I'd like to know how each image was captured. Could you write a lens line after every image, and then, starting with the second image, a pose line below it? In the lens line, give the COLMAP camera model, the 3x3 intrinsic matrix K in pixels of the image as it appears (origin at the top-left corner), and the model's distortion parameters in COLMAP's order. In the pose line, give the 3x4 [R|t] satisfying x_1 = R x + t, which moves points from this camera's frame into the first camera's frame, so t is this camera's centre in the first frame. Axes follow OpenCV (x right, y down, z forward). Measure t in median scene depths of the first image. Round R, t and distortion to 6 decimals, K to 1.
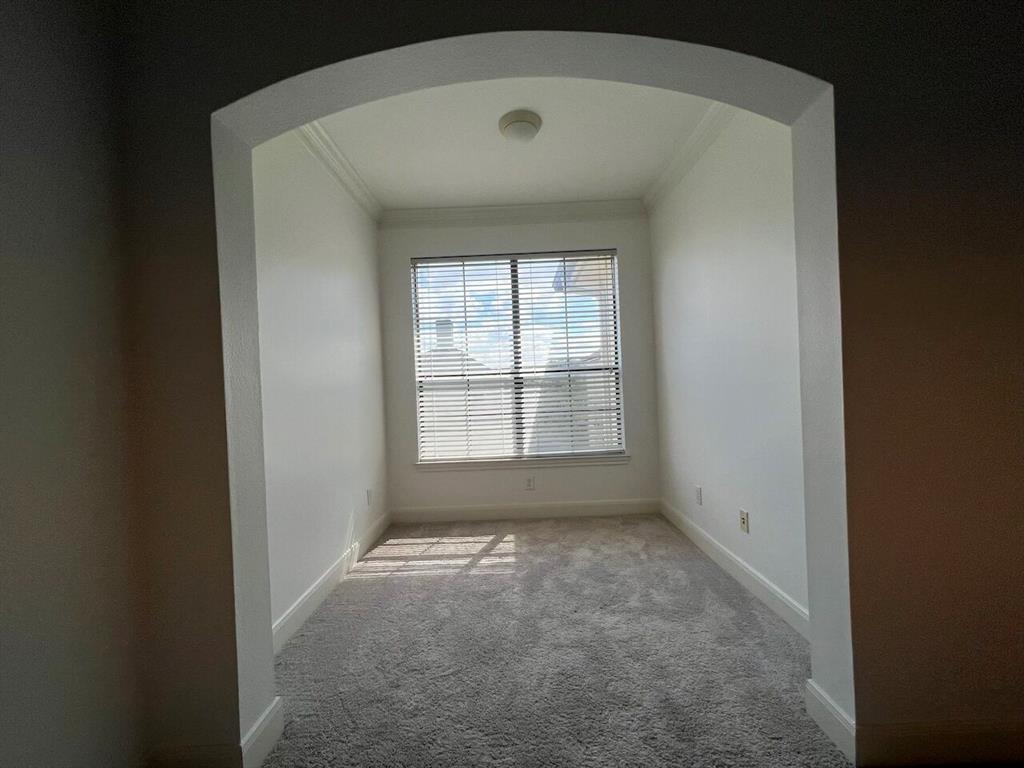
lens RADIAL K [[409.1, 0, 512.7], [0, 409.1, 378.7], [0, 0, 1]] dist [-0.004157, -0.000518]
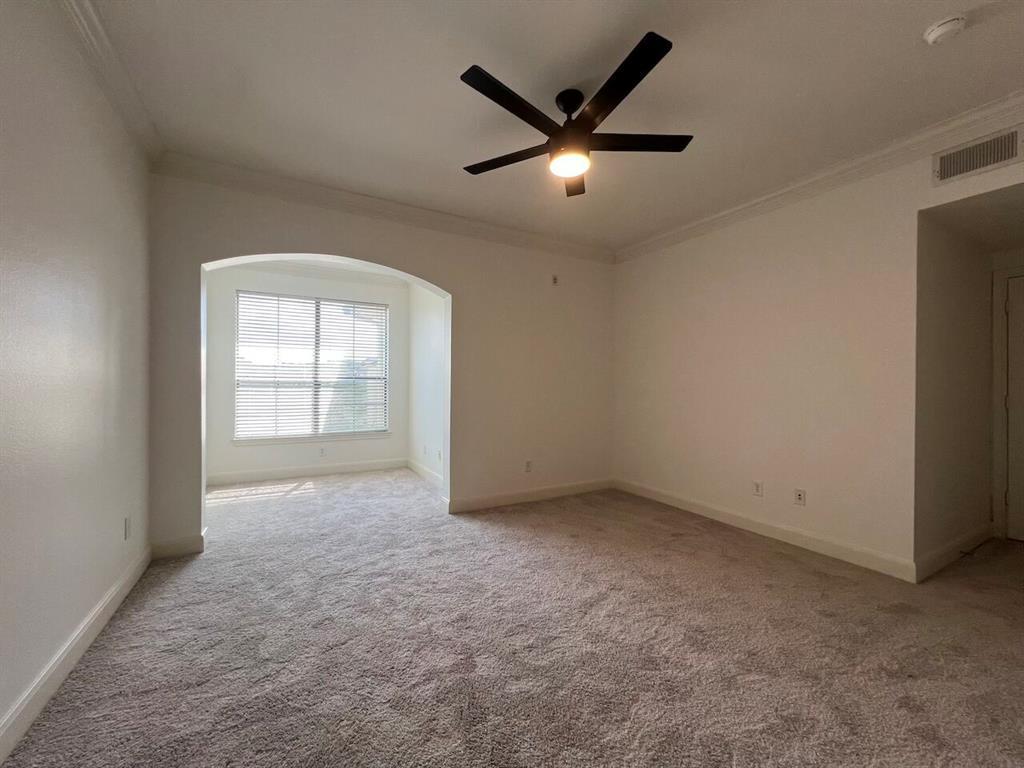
lens RADIAL K [[409.1, 0, 510.1], [0, 409.1, 387.5], [0, 0, 1]] dist [-0.004157, -0.000518]
pose [[0.869557, 0.042706, 0.491982, -0.108006], [-0.046747, 0.998898, -0.004085, -0.005710], [-0.491614, -0.019447, 0.870596, -0.642847]]
